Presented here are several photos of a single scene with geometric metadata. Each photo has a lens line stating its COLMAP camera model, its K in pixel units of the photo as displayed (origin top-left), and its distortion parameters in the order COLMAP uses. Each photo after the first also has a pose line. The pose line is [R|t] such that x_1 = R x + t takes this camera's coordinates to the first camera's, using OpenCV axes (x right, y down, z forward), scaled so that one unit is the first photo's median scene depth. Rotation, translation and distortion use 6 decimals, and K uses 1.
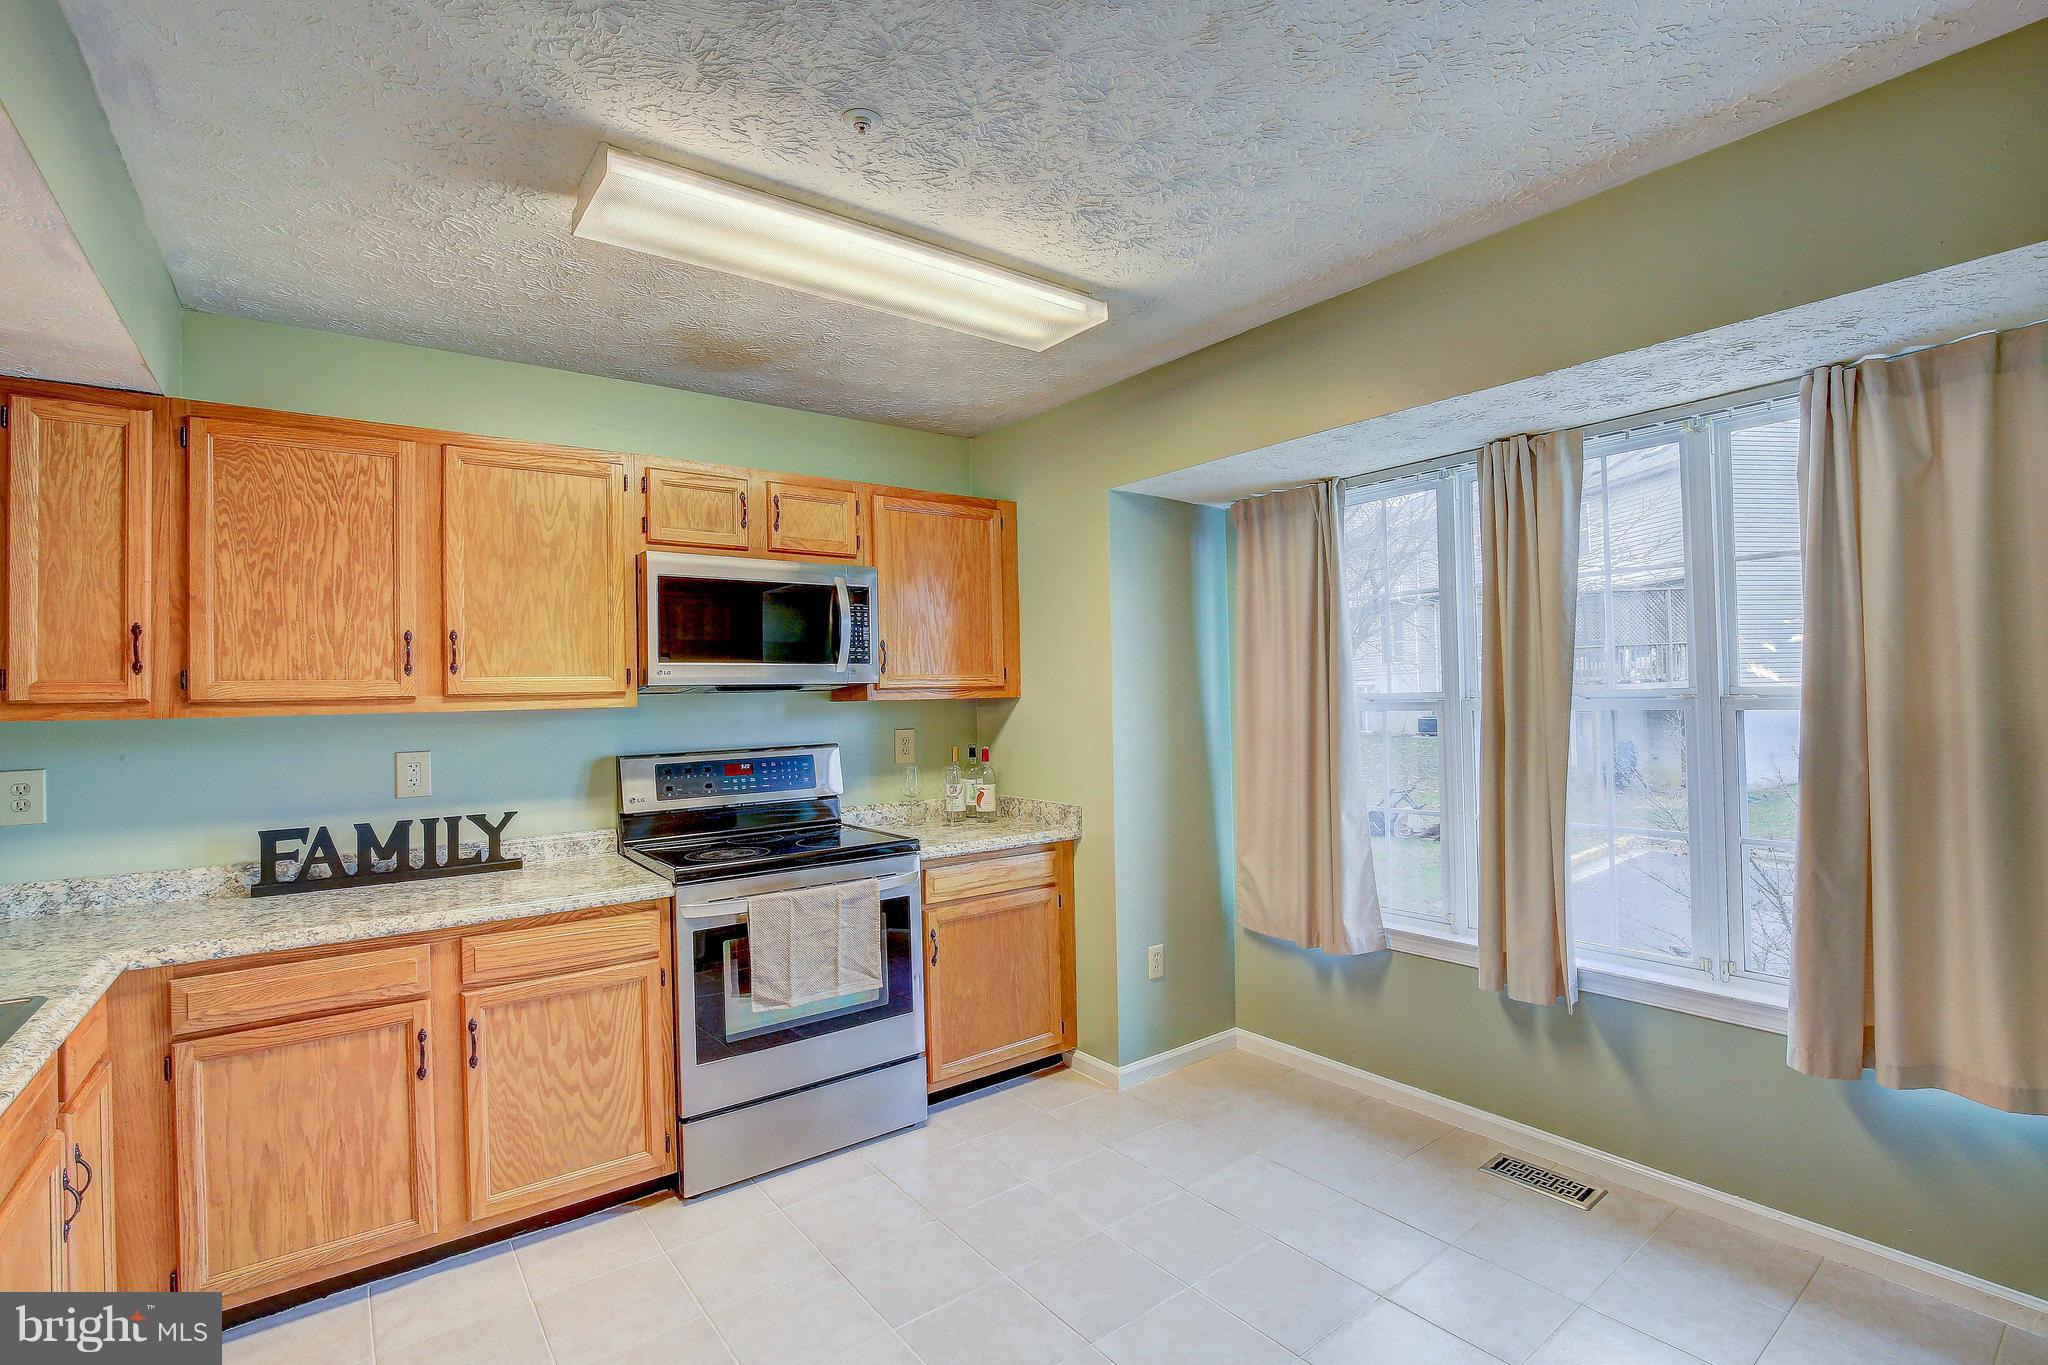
lens RADIAL K [[943.5, 0, 1025.0], [0, 943.5, 672.4], [0, 0, 1]] dist [-0.037278, 0.007966]
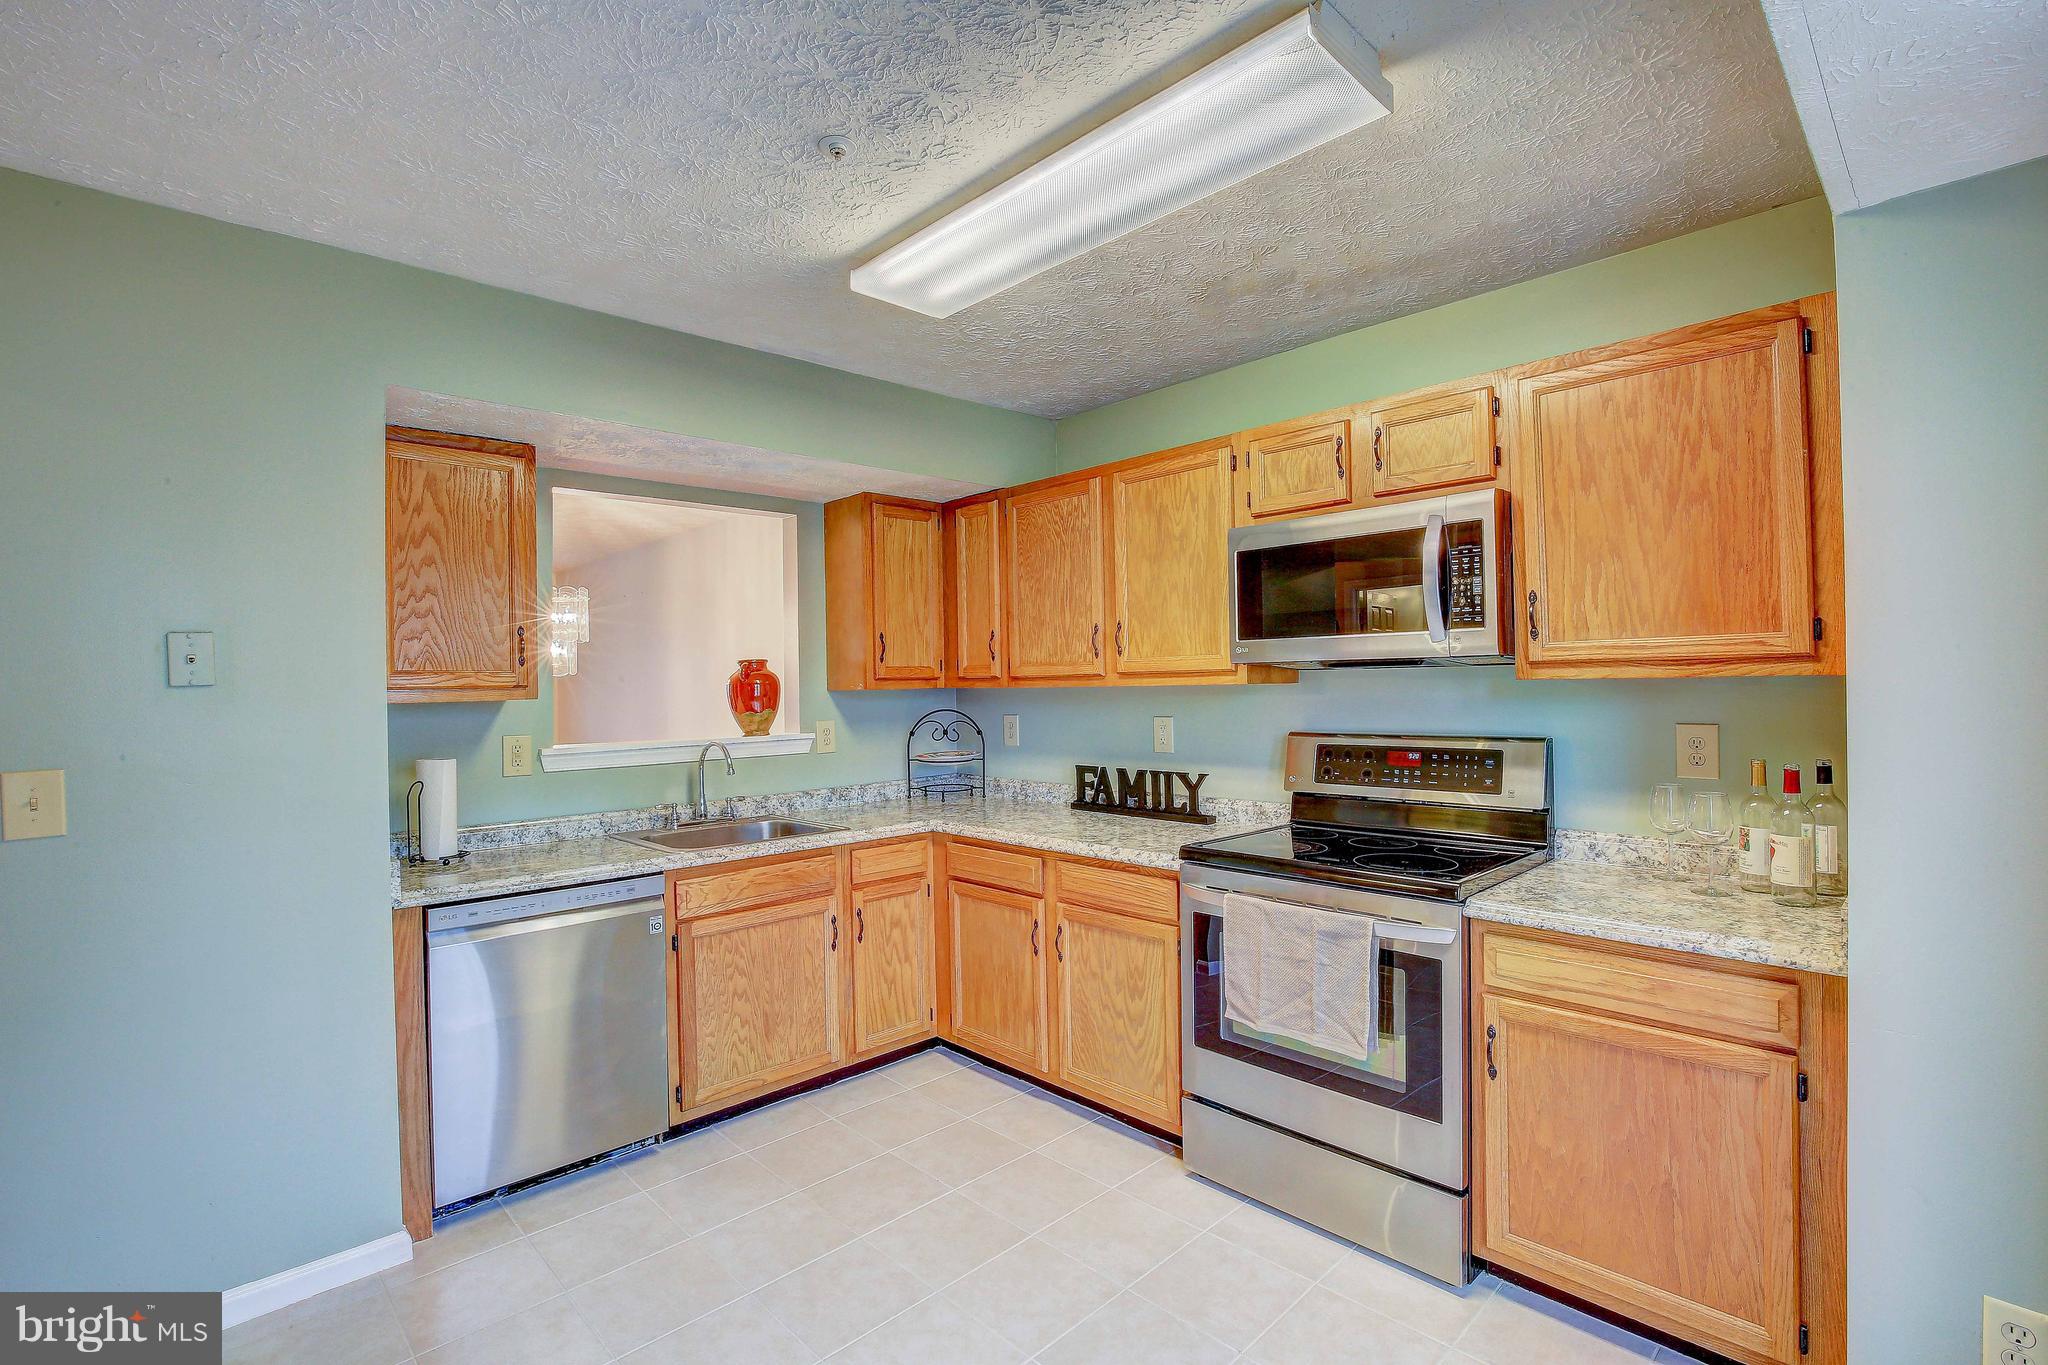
lens RADIAL K [[943.5, 0, 1024.2], [0, 943.5, 674.0], [0, 0, 1]] dist [-0.037278, 0.007966]
pose [[0.110676, 0.009969, -0.993807, 0.584194], [0.038775, 0.999145, 0.014341, 0.002322], [0.993100, -0.040122, 0.110195, 0.680563]]
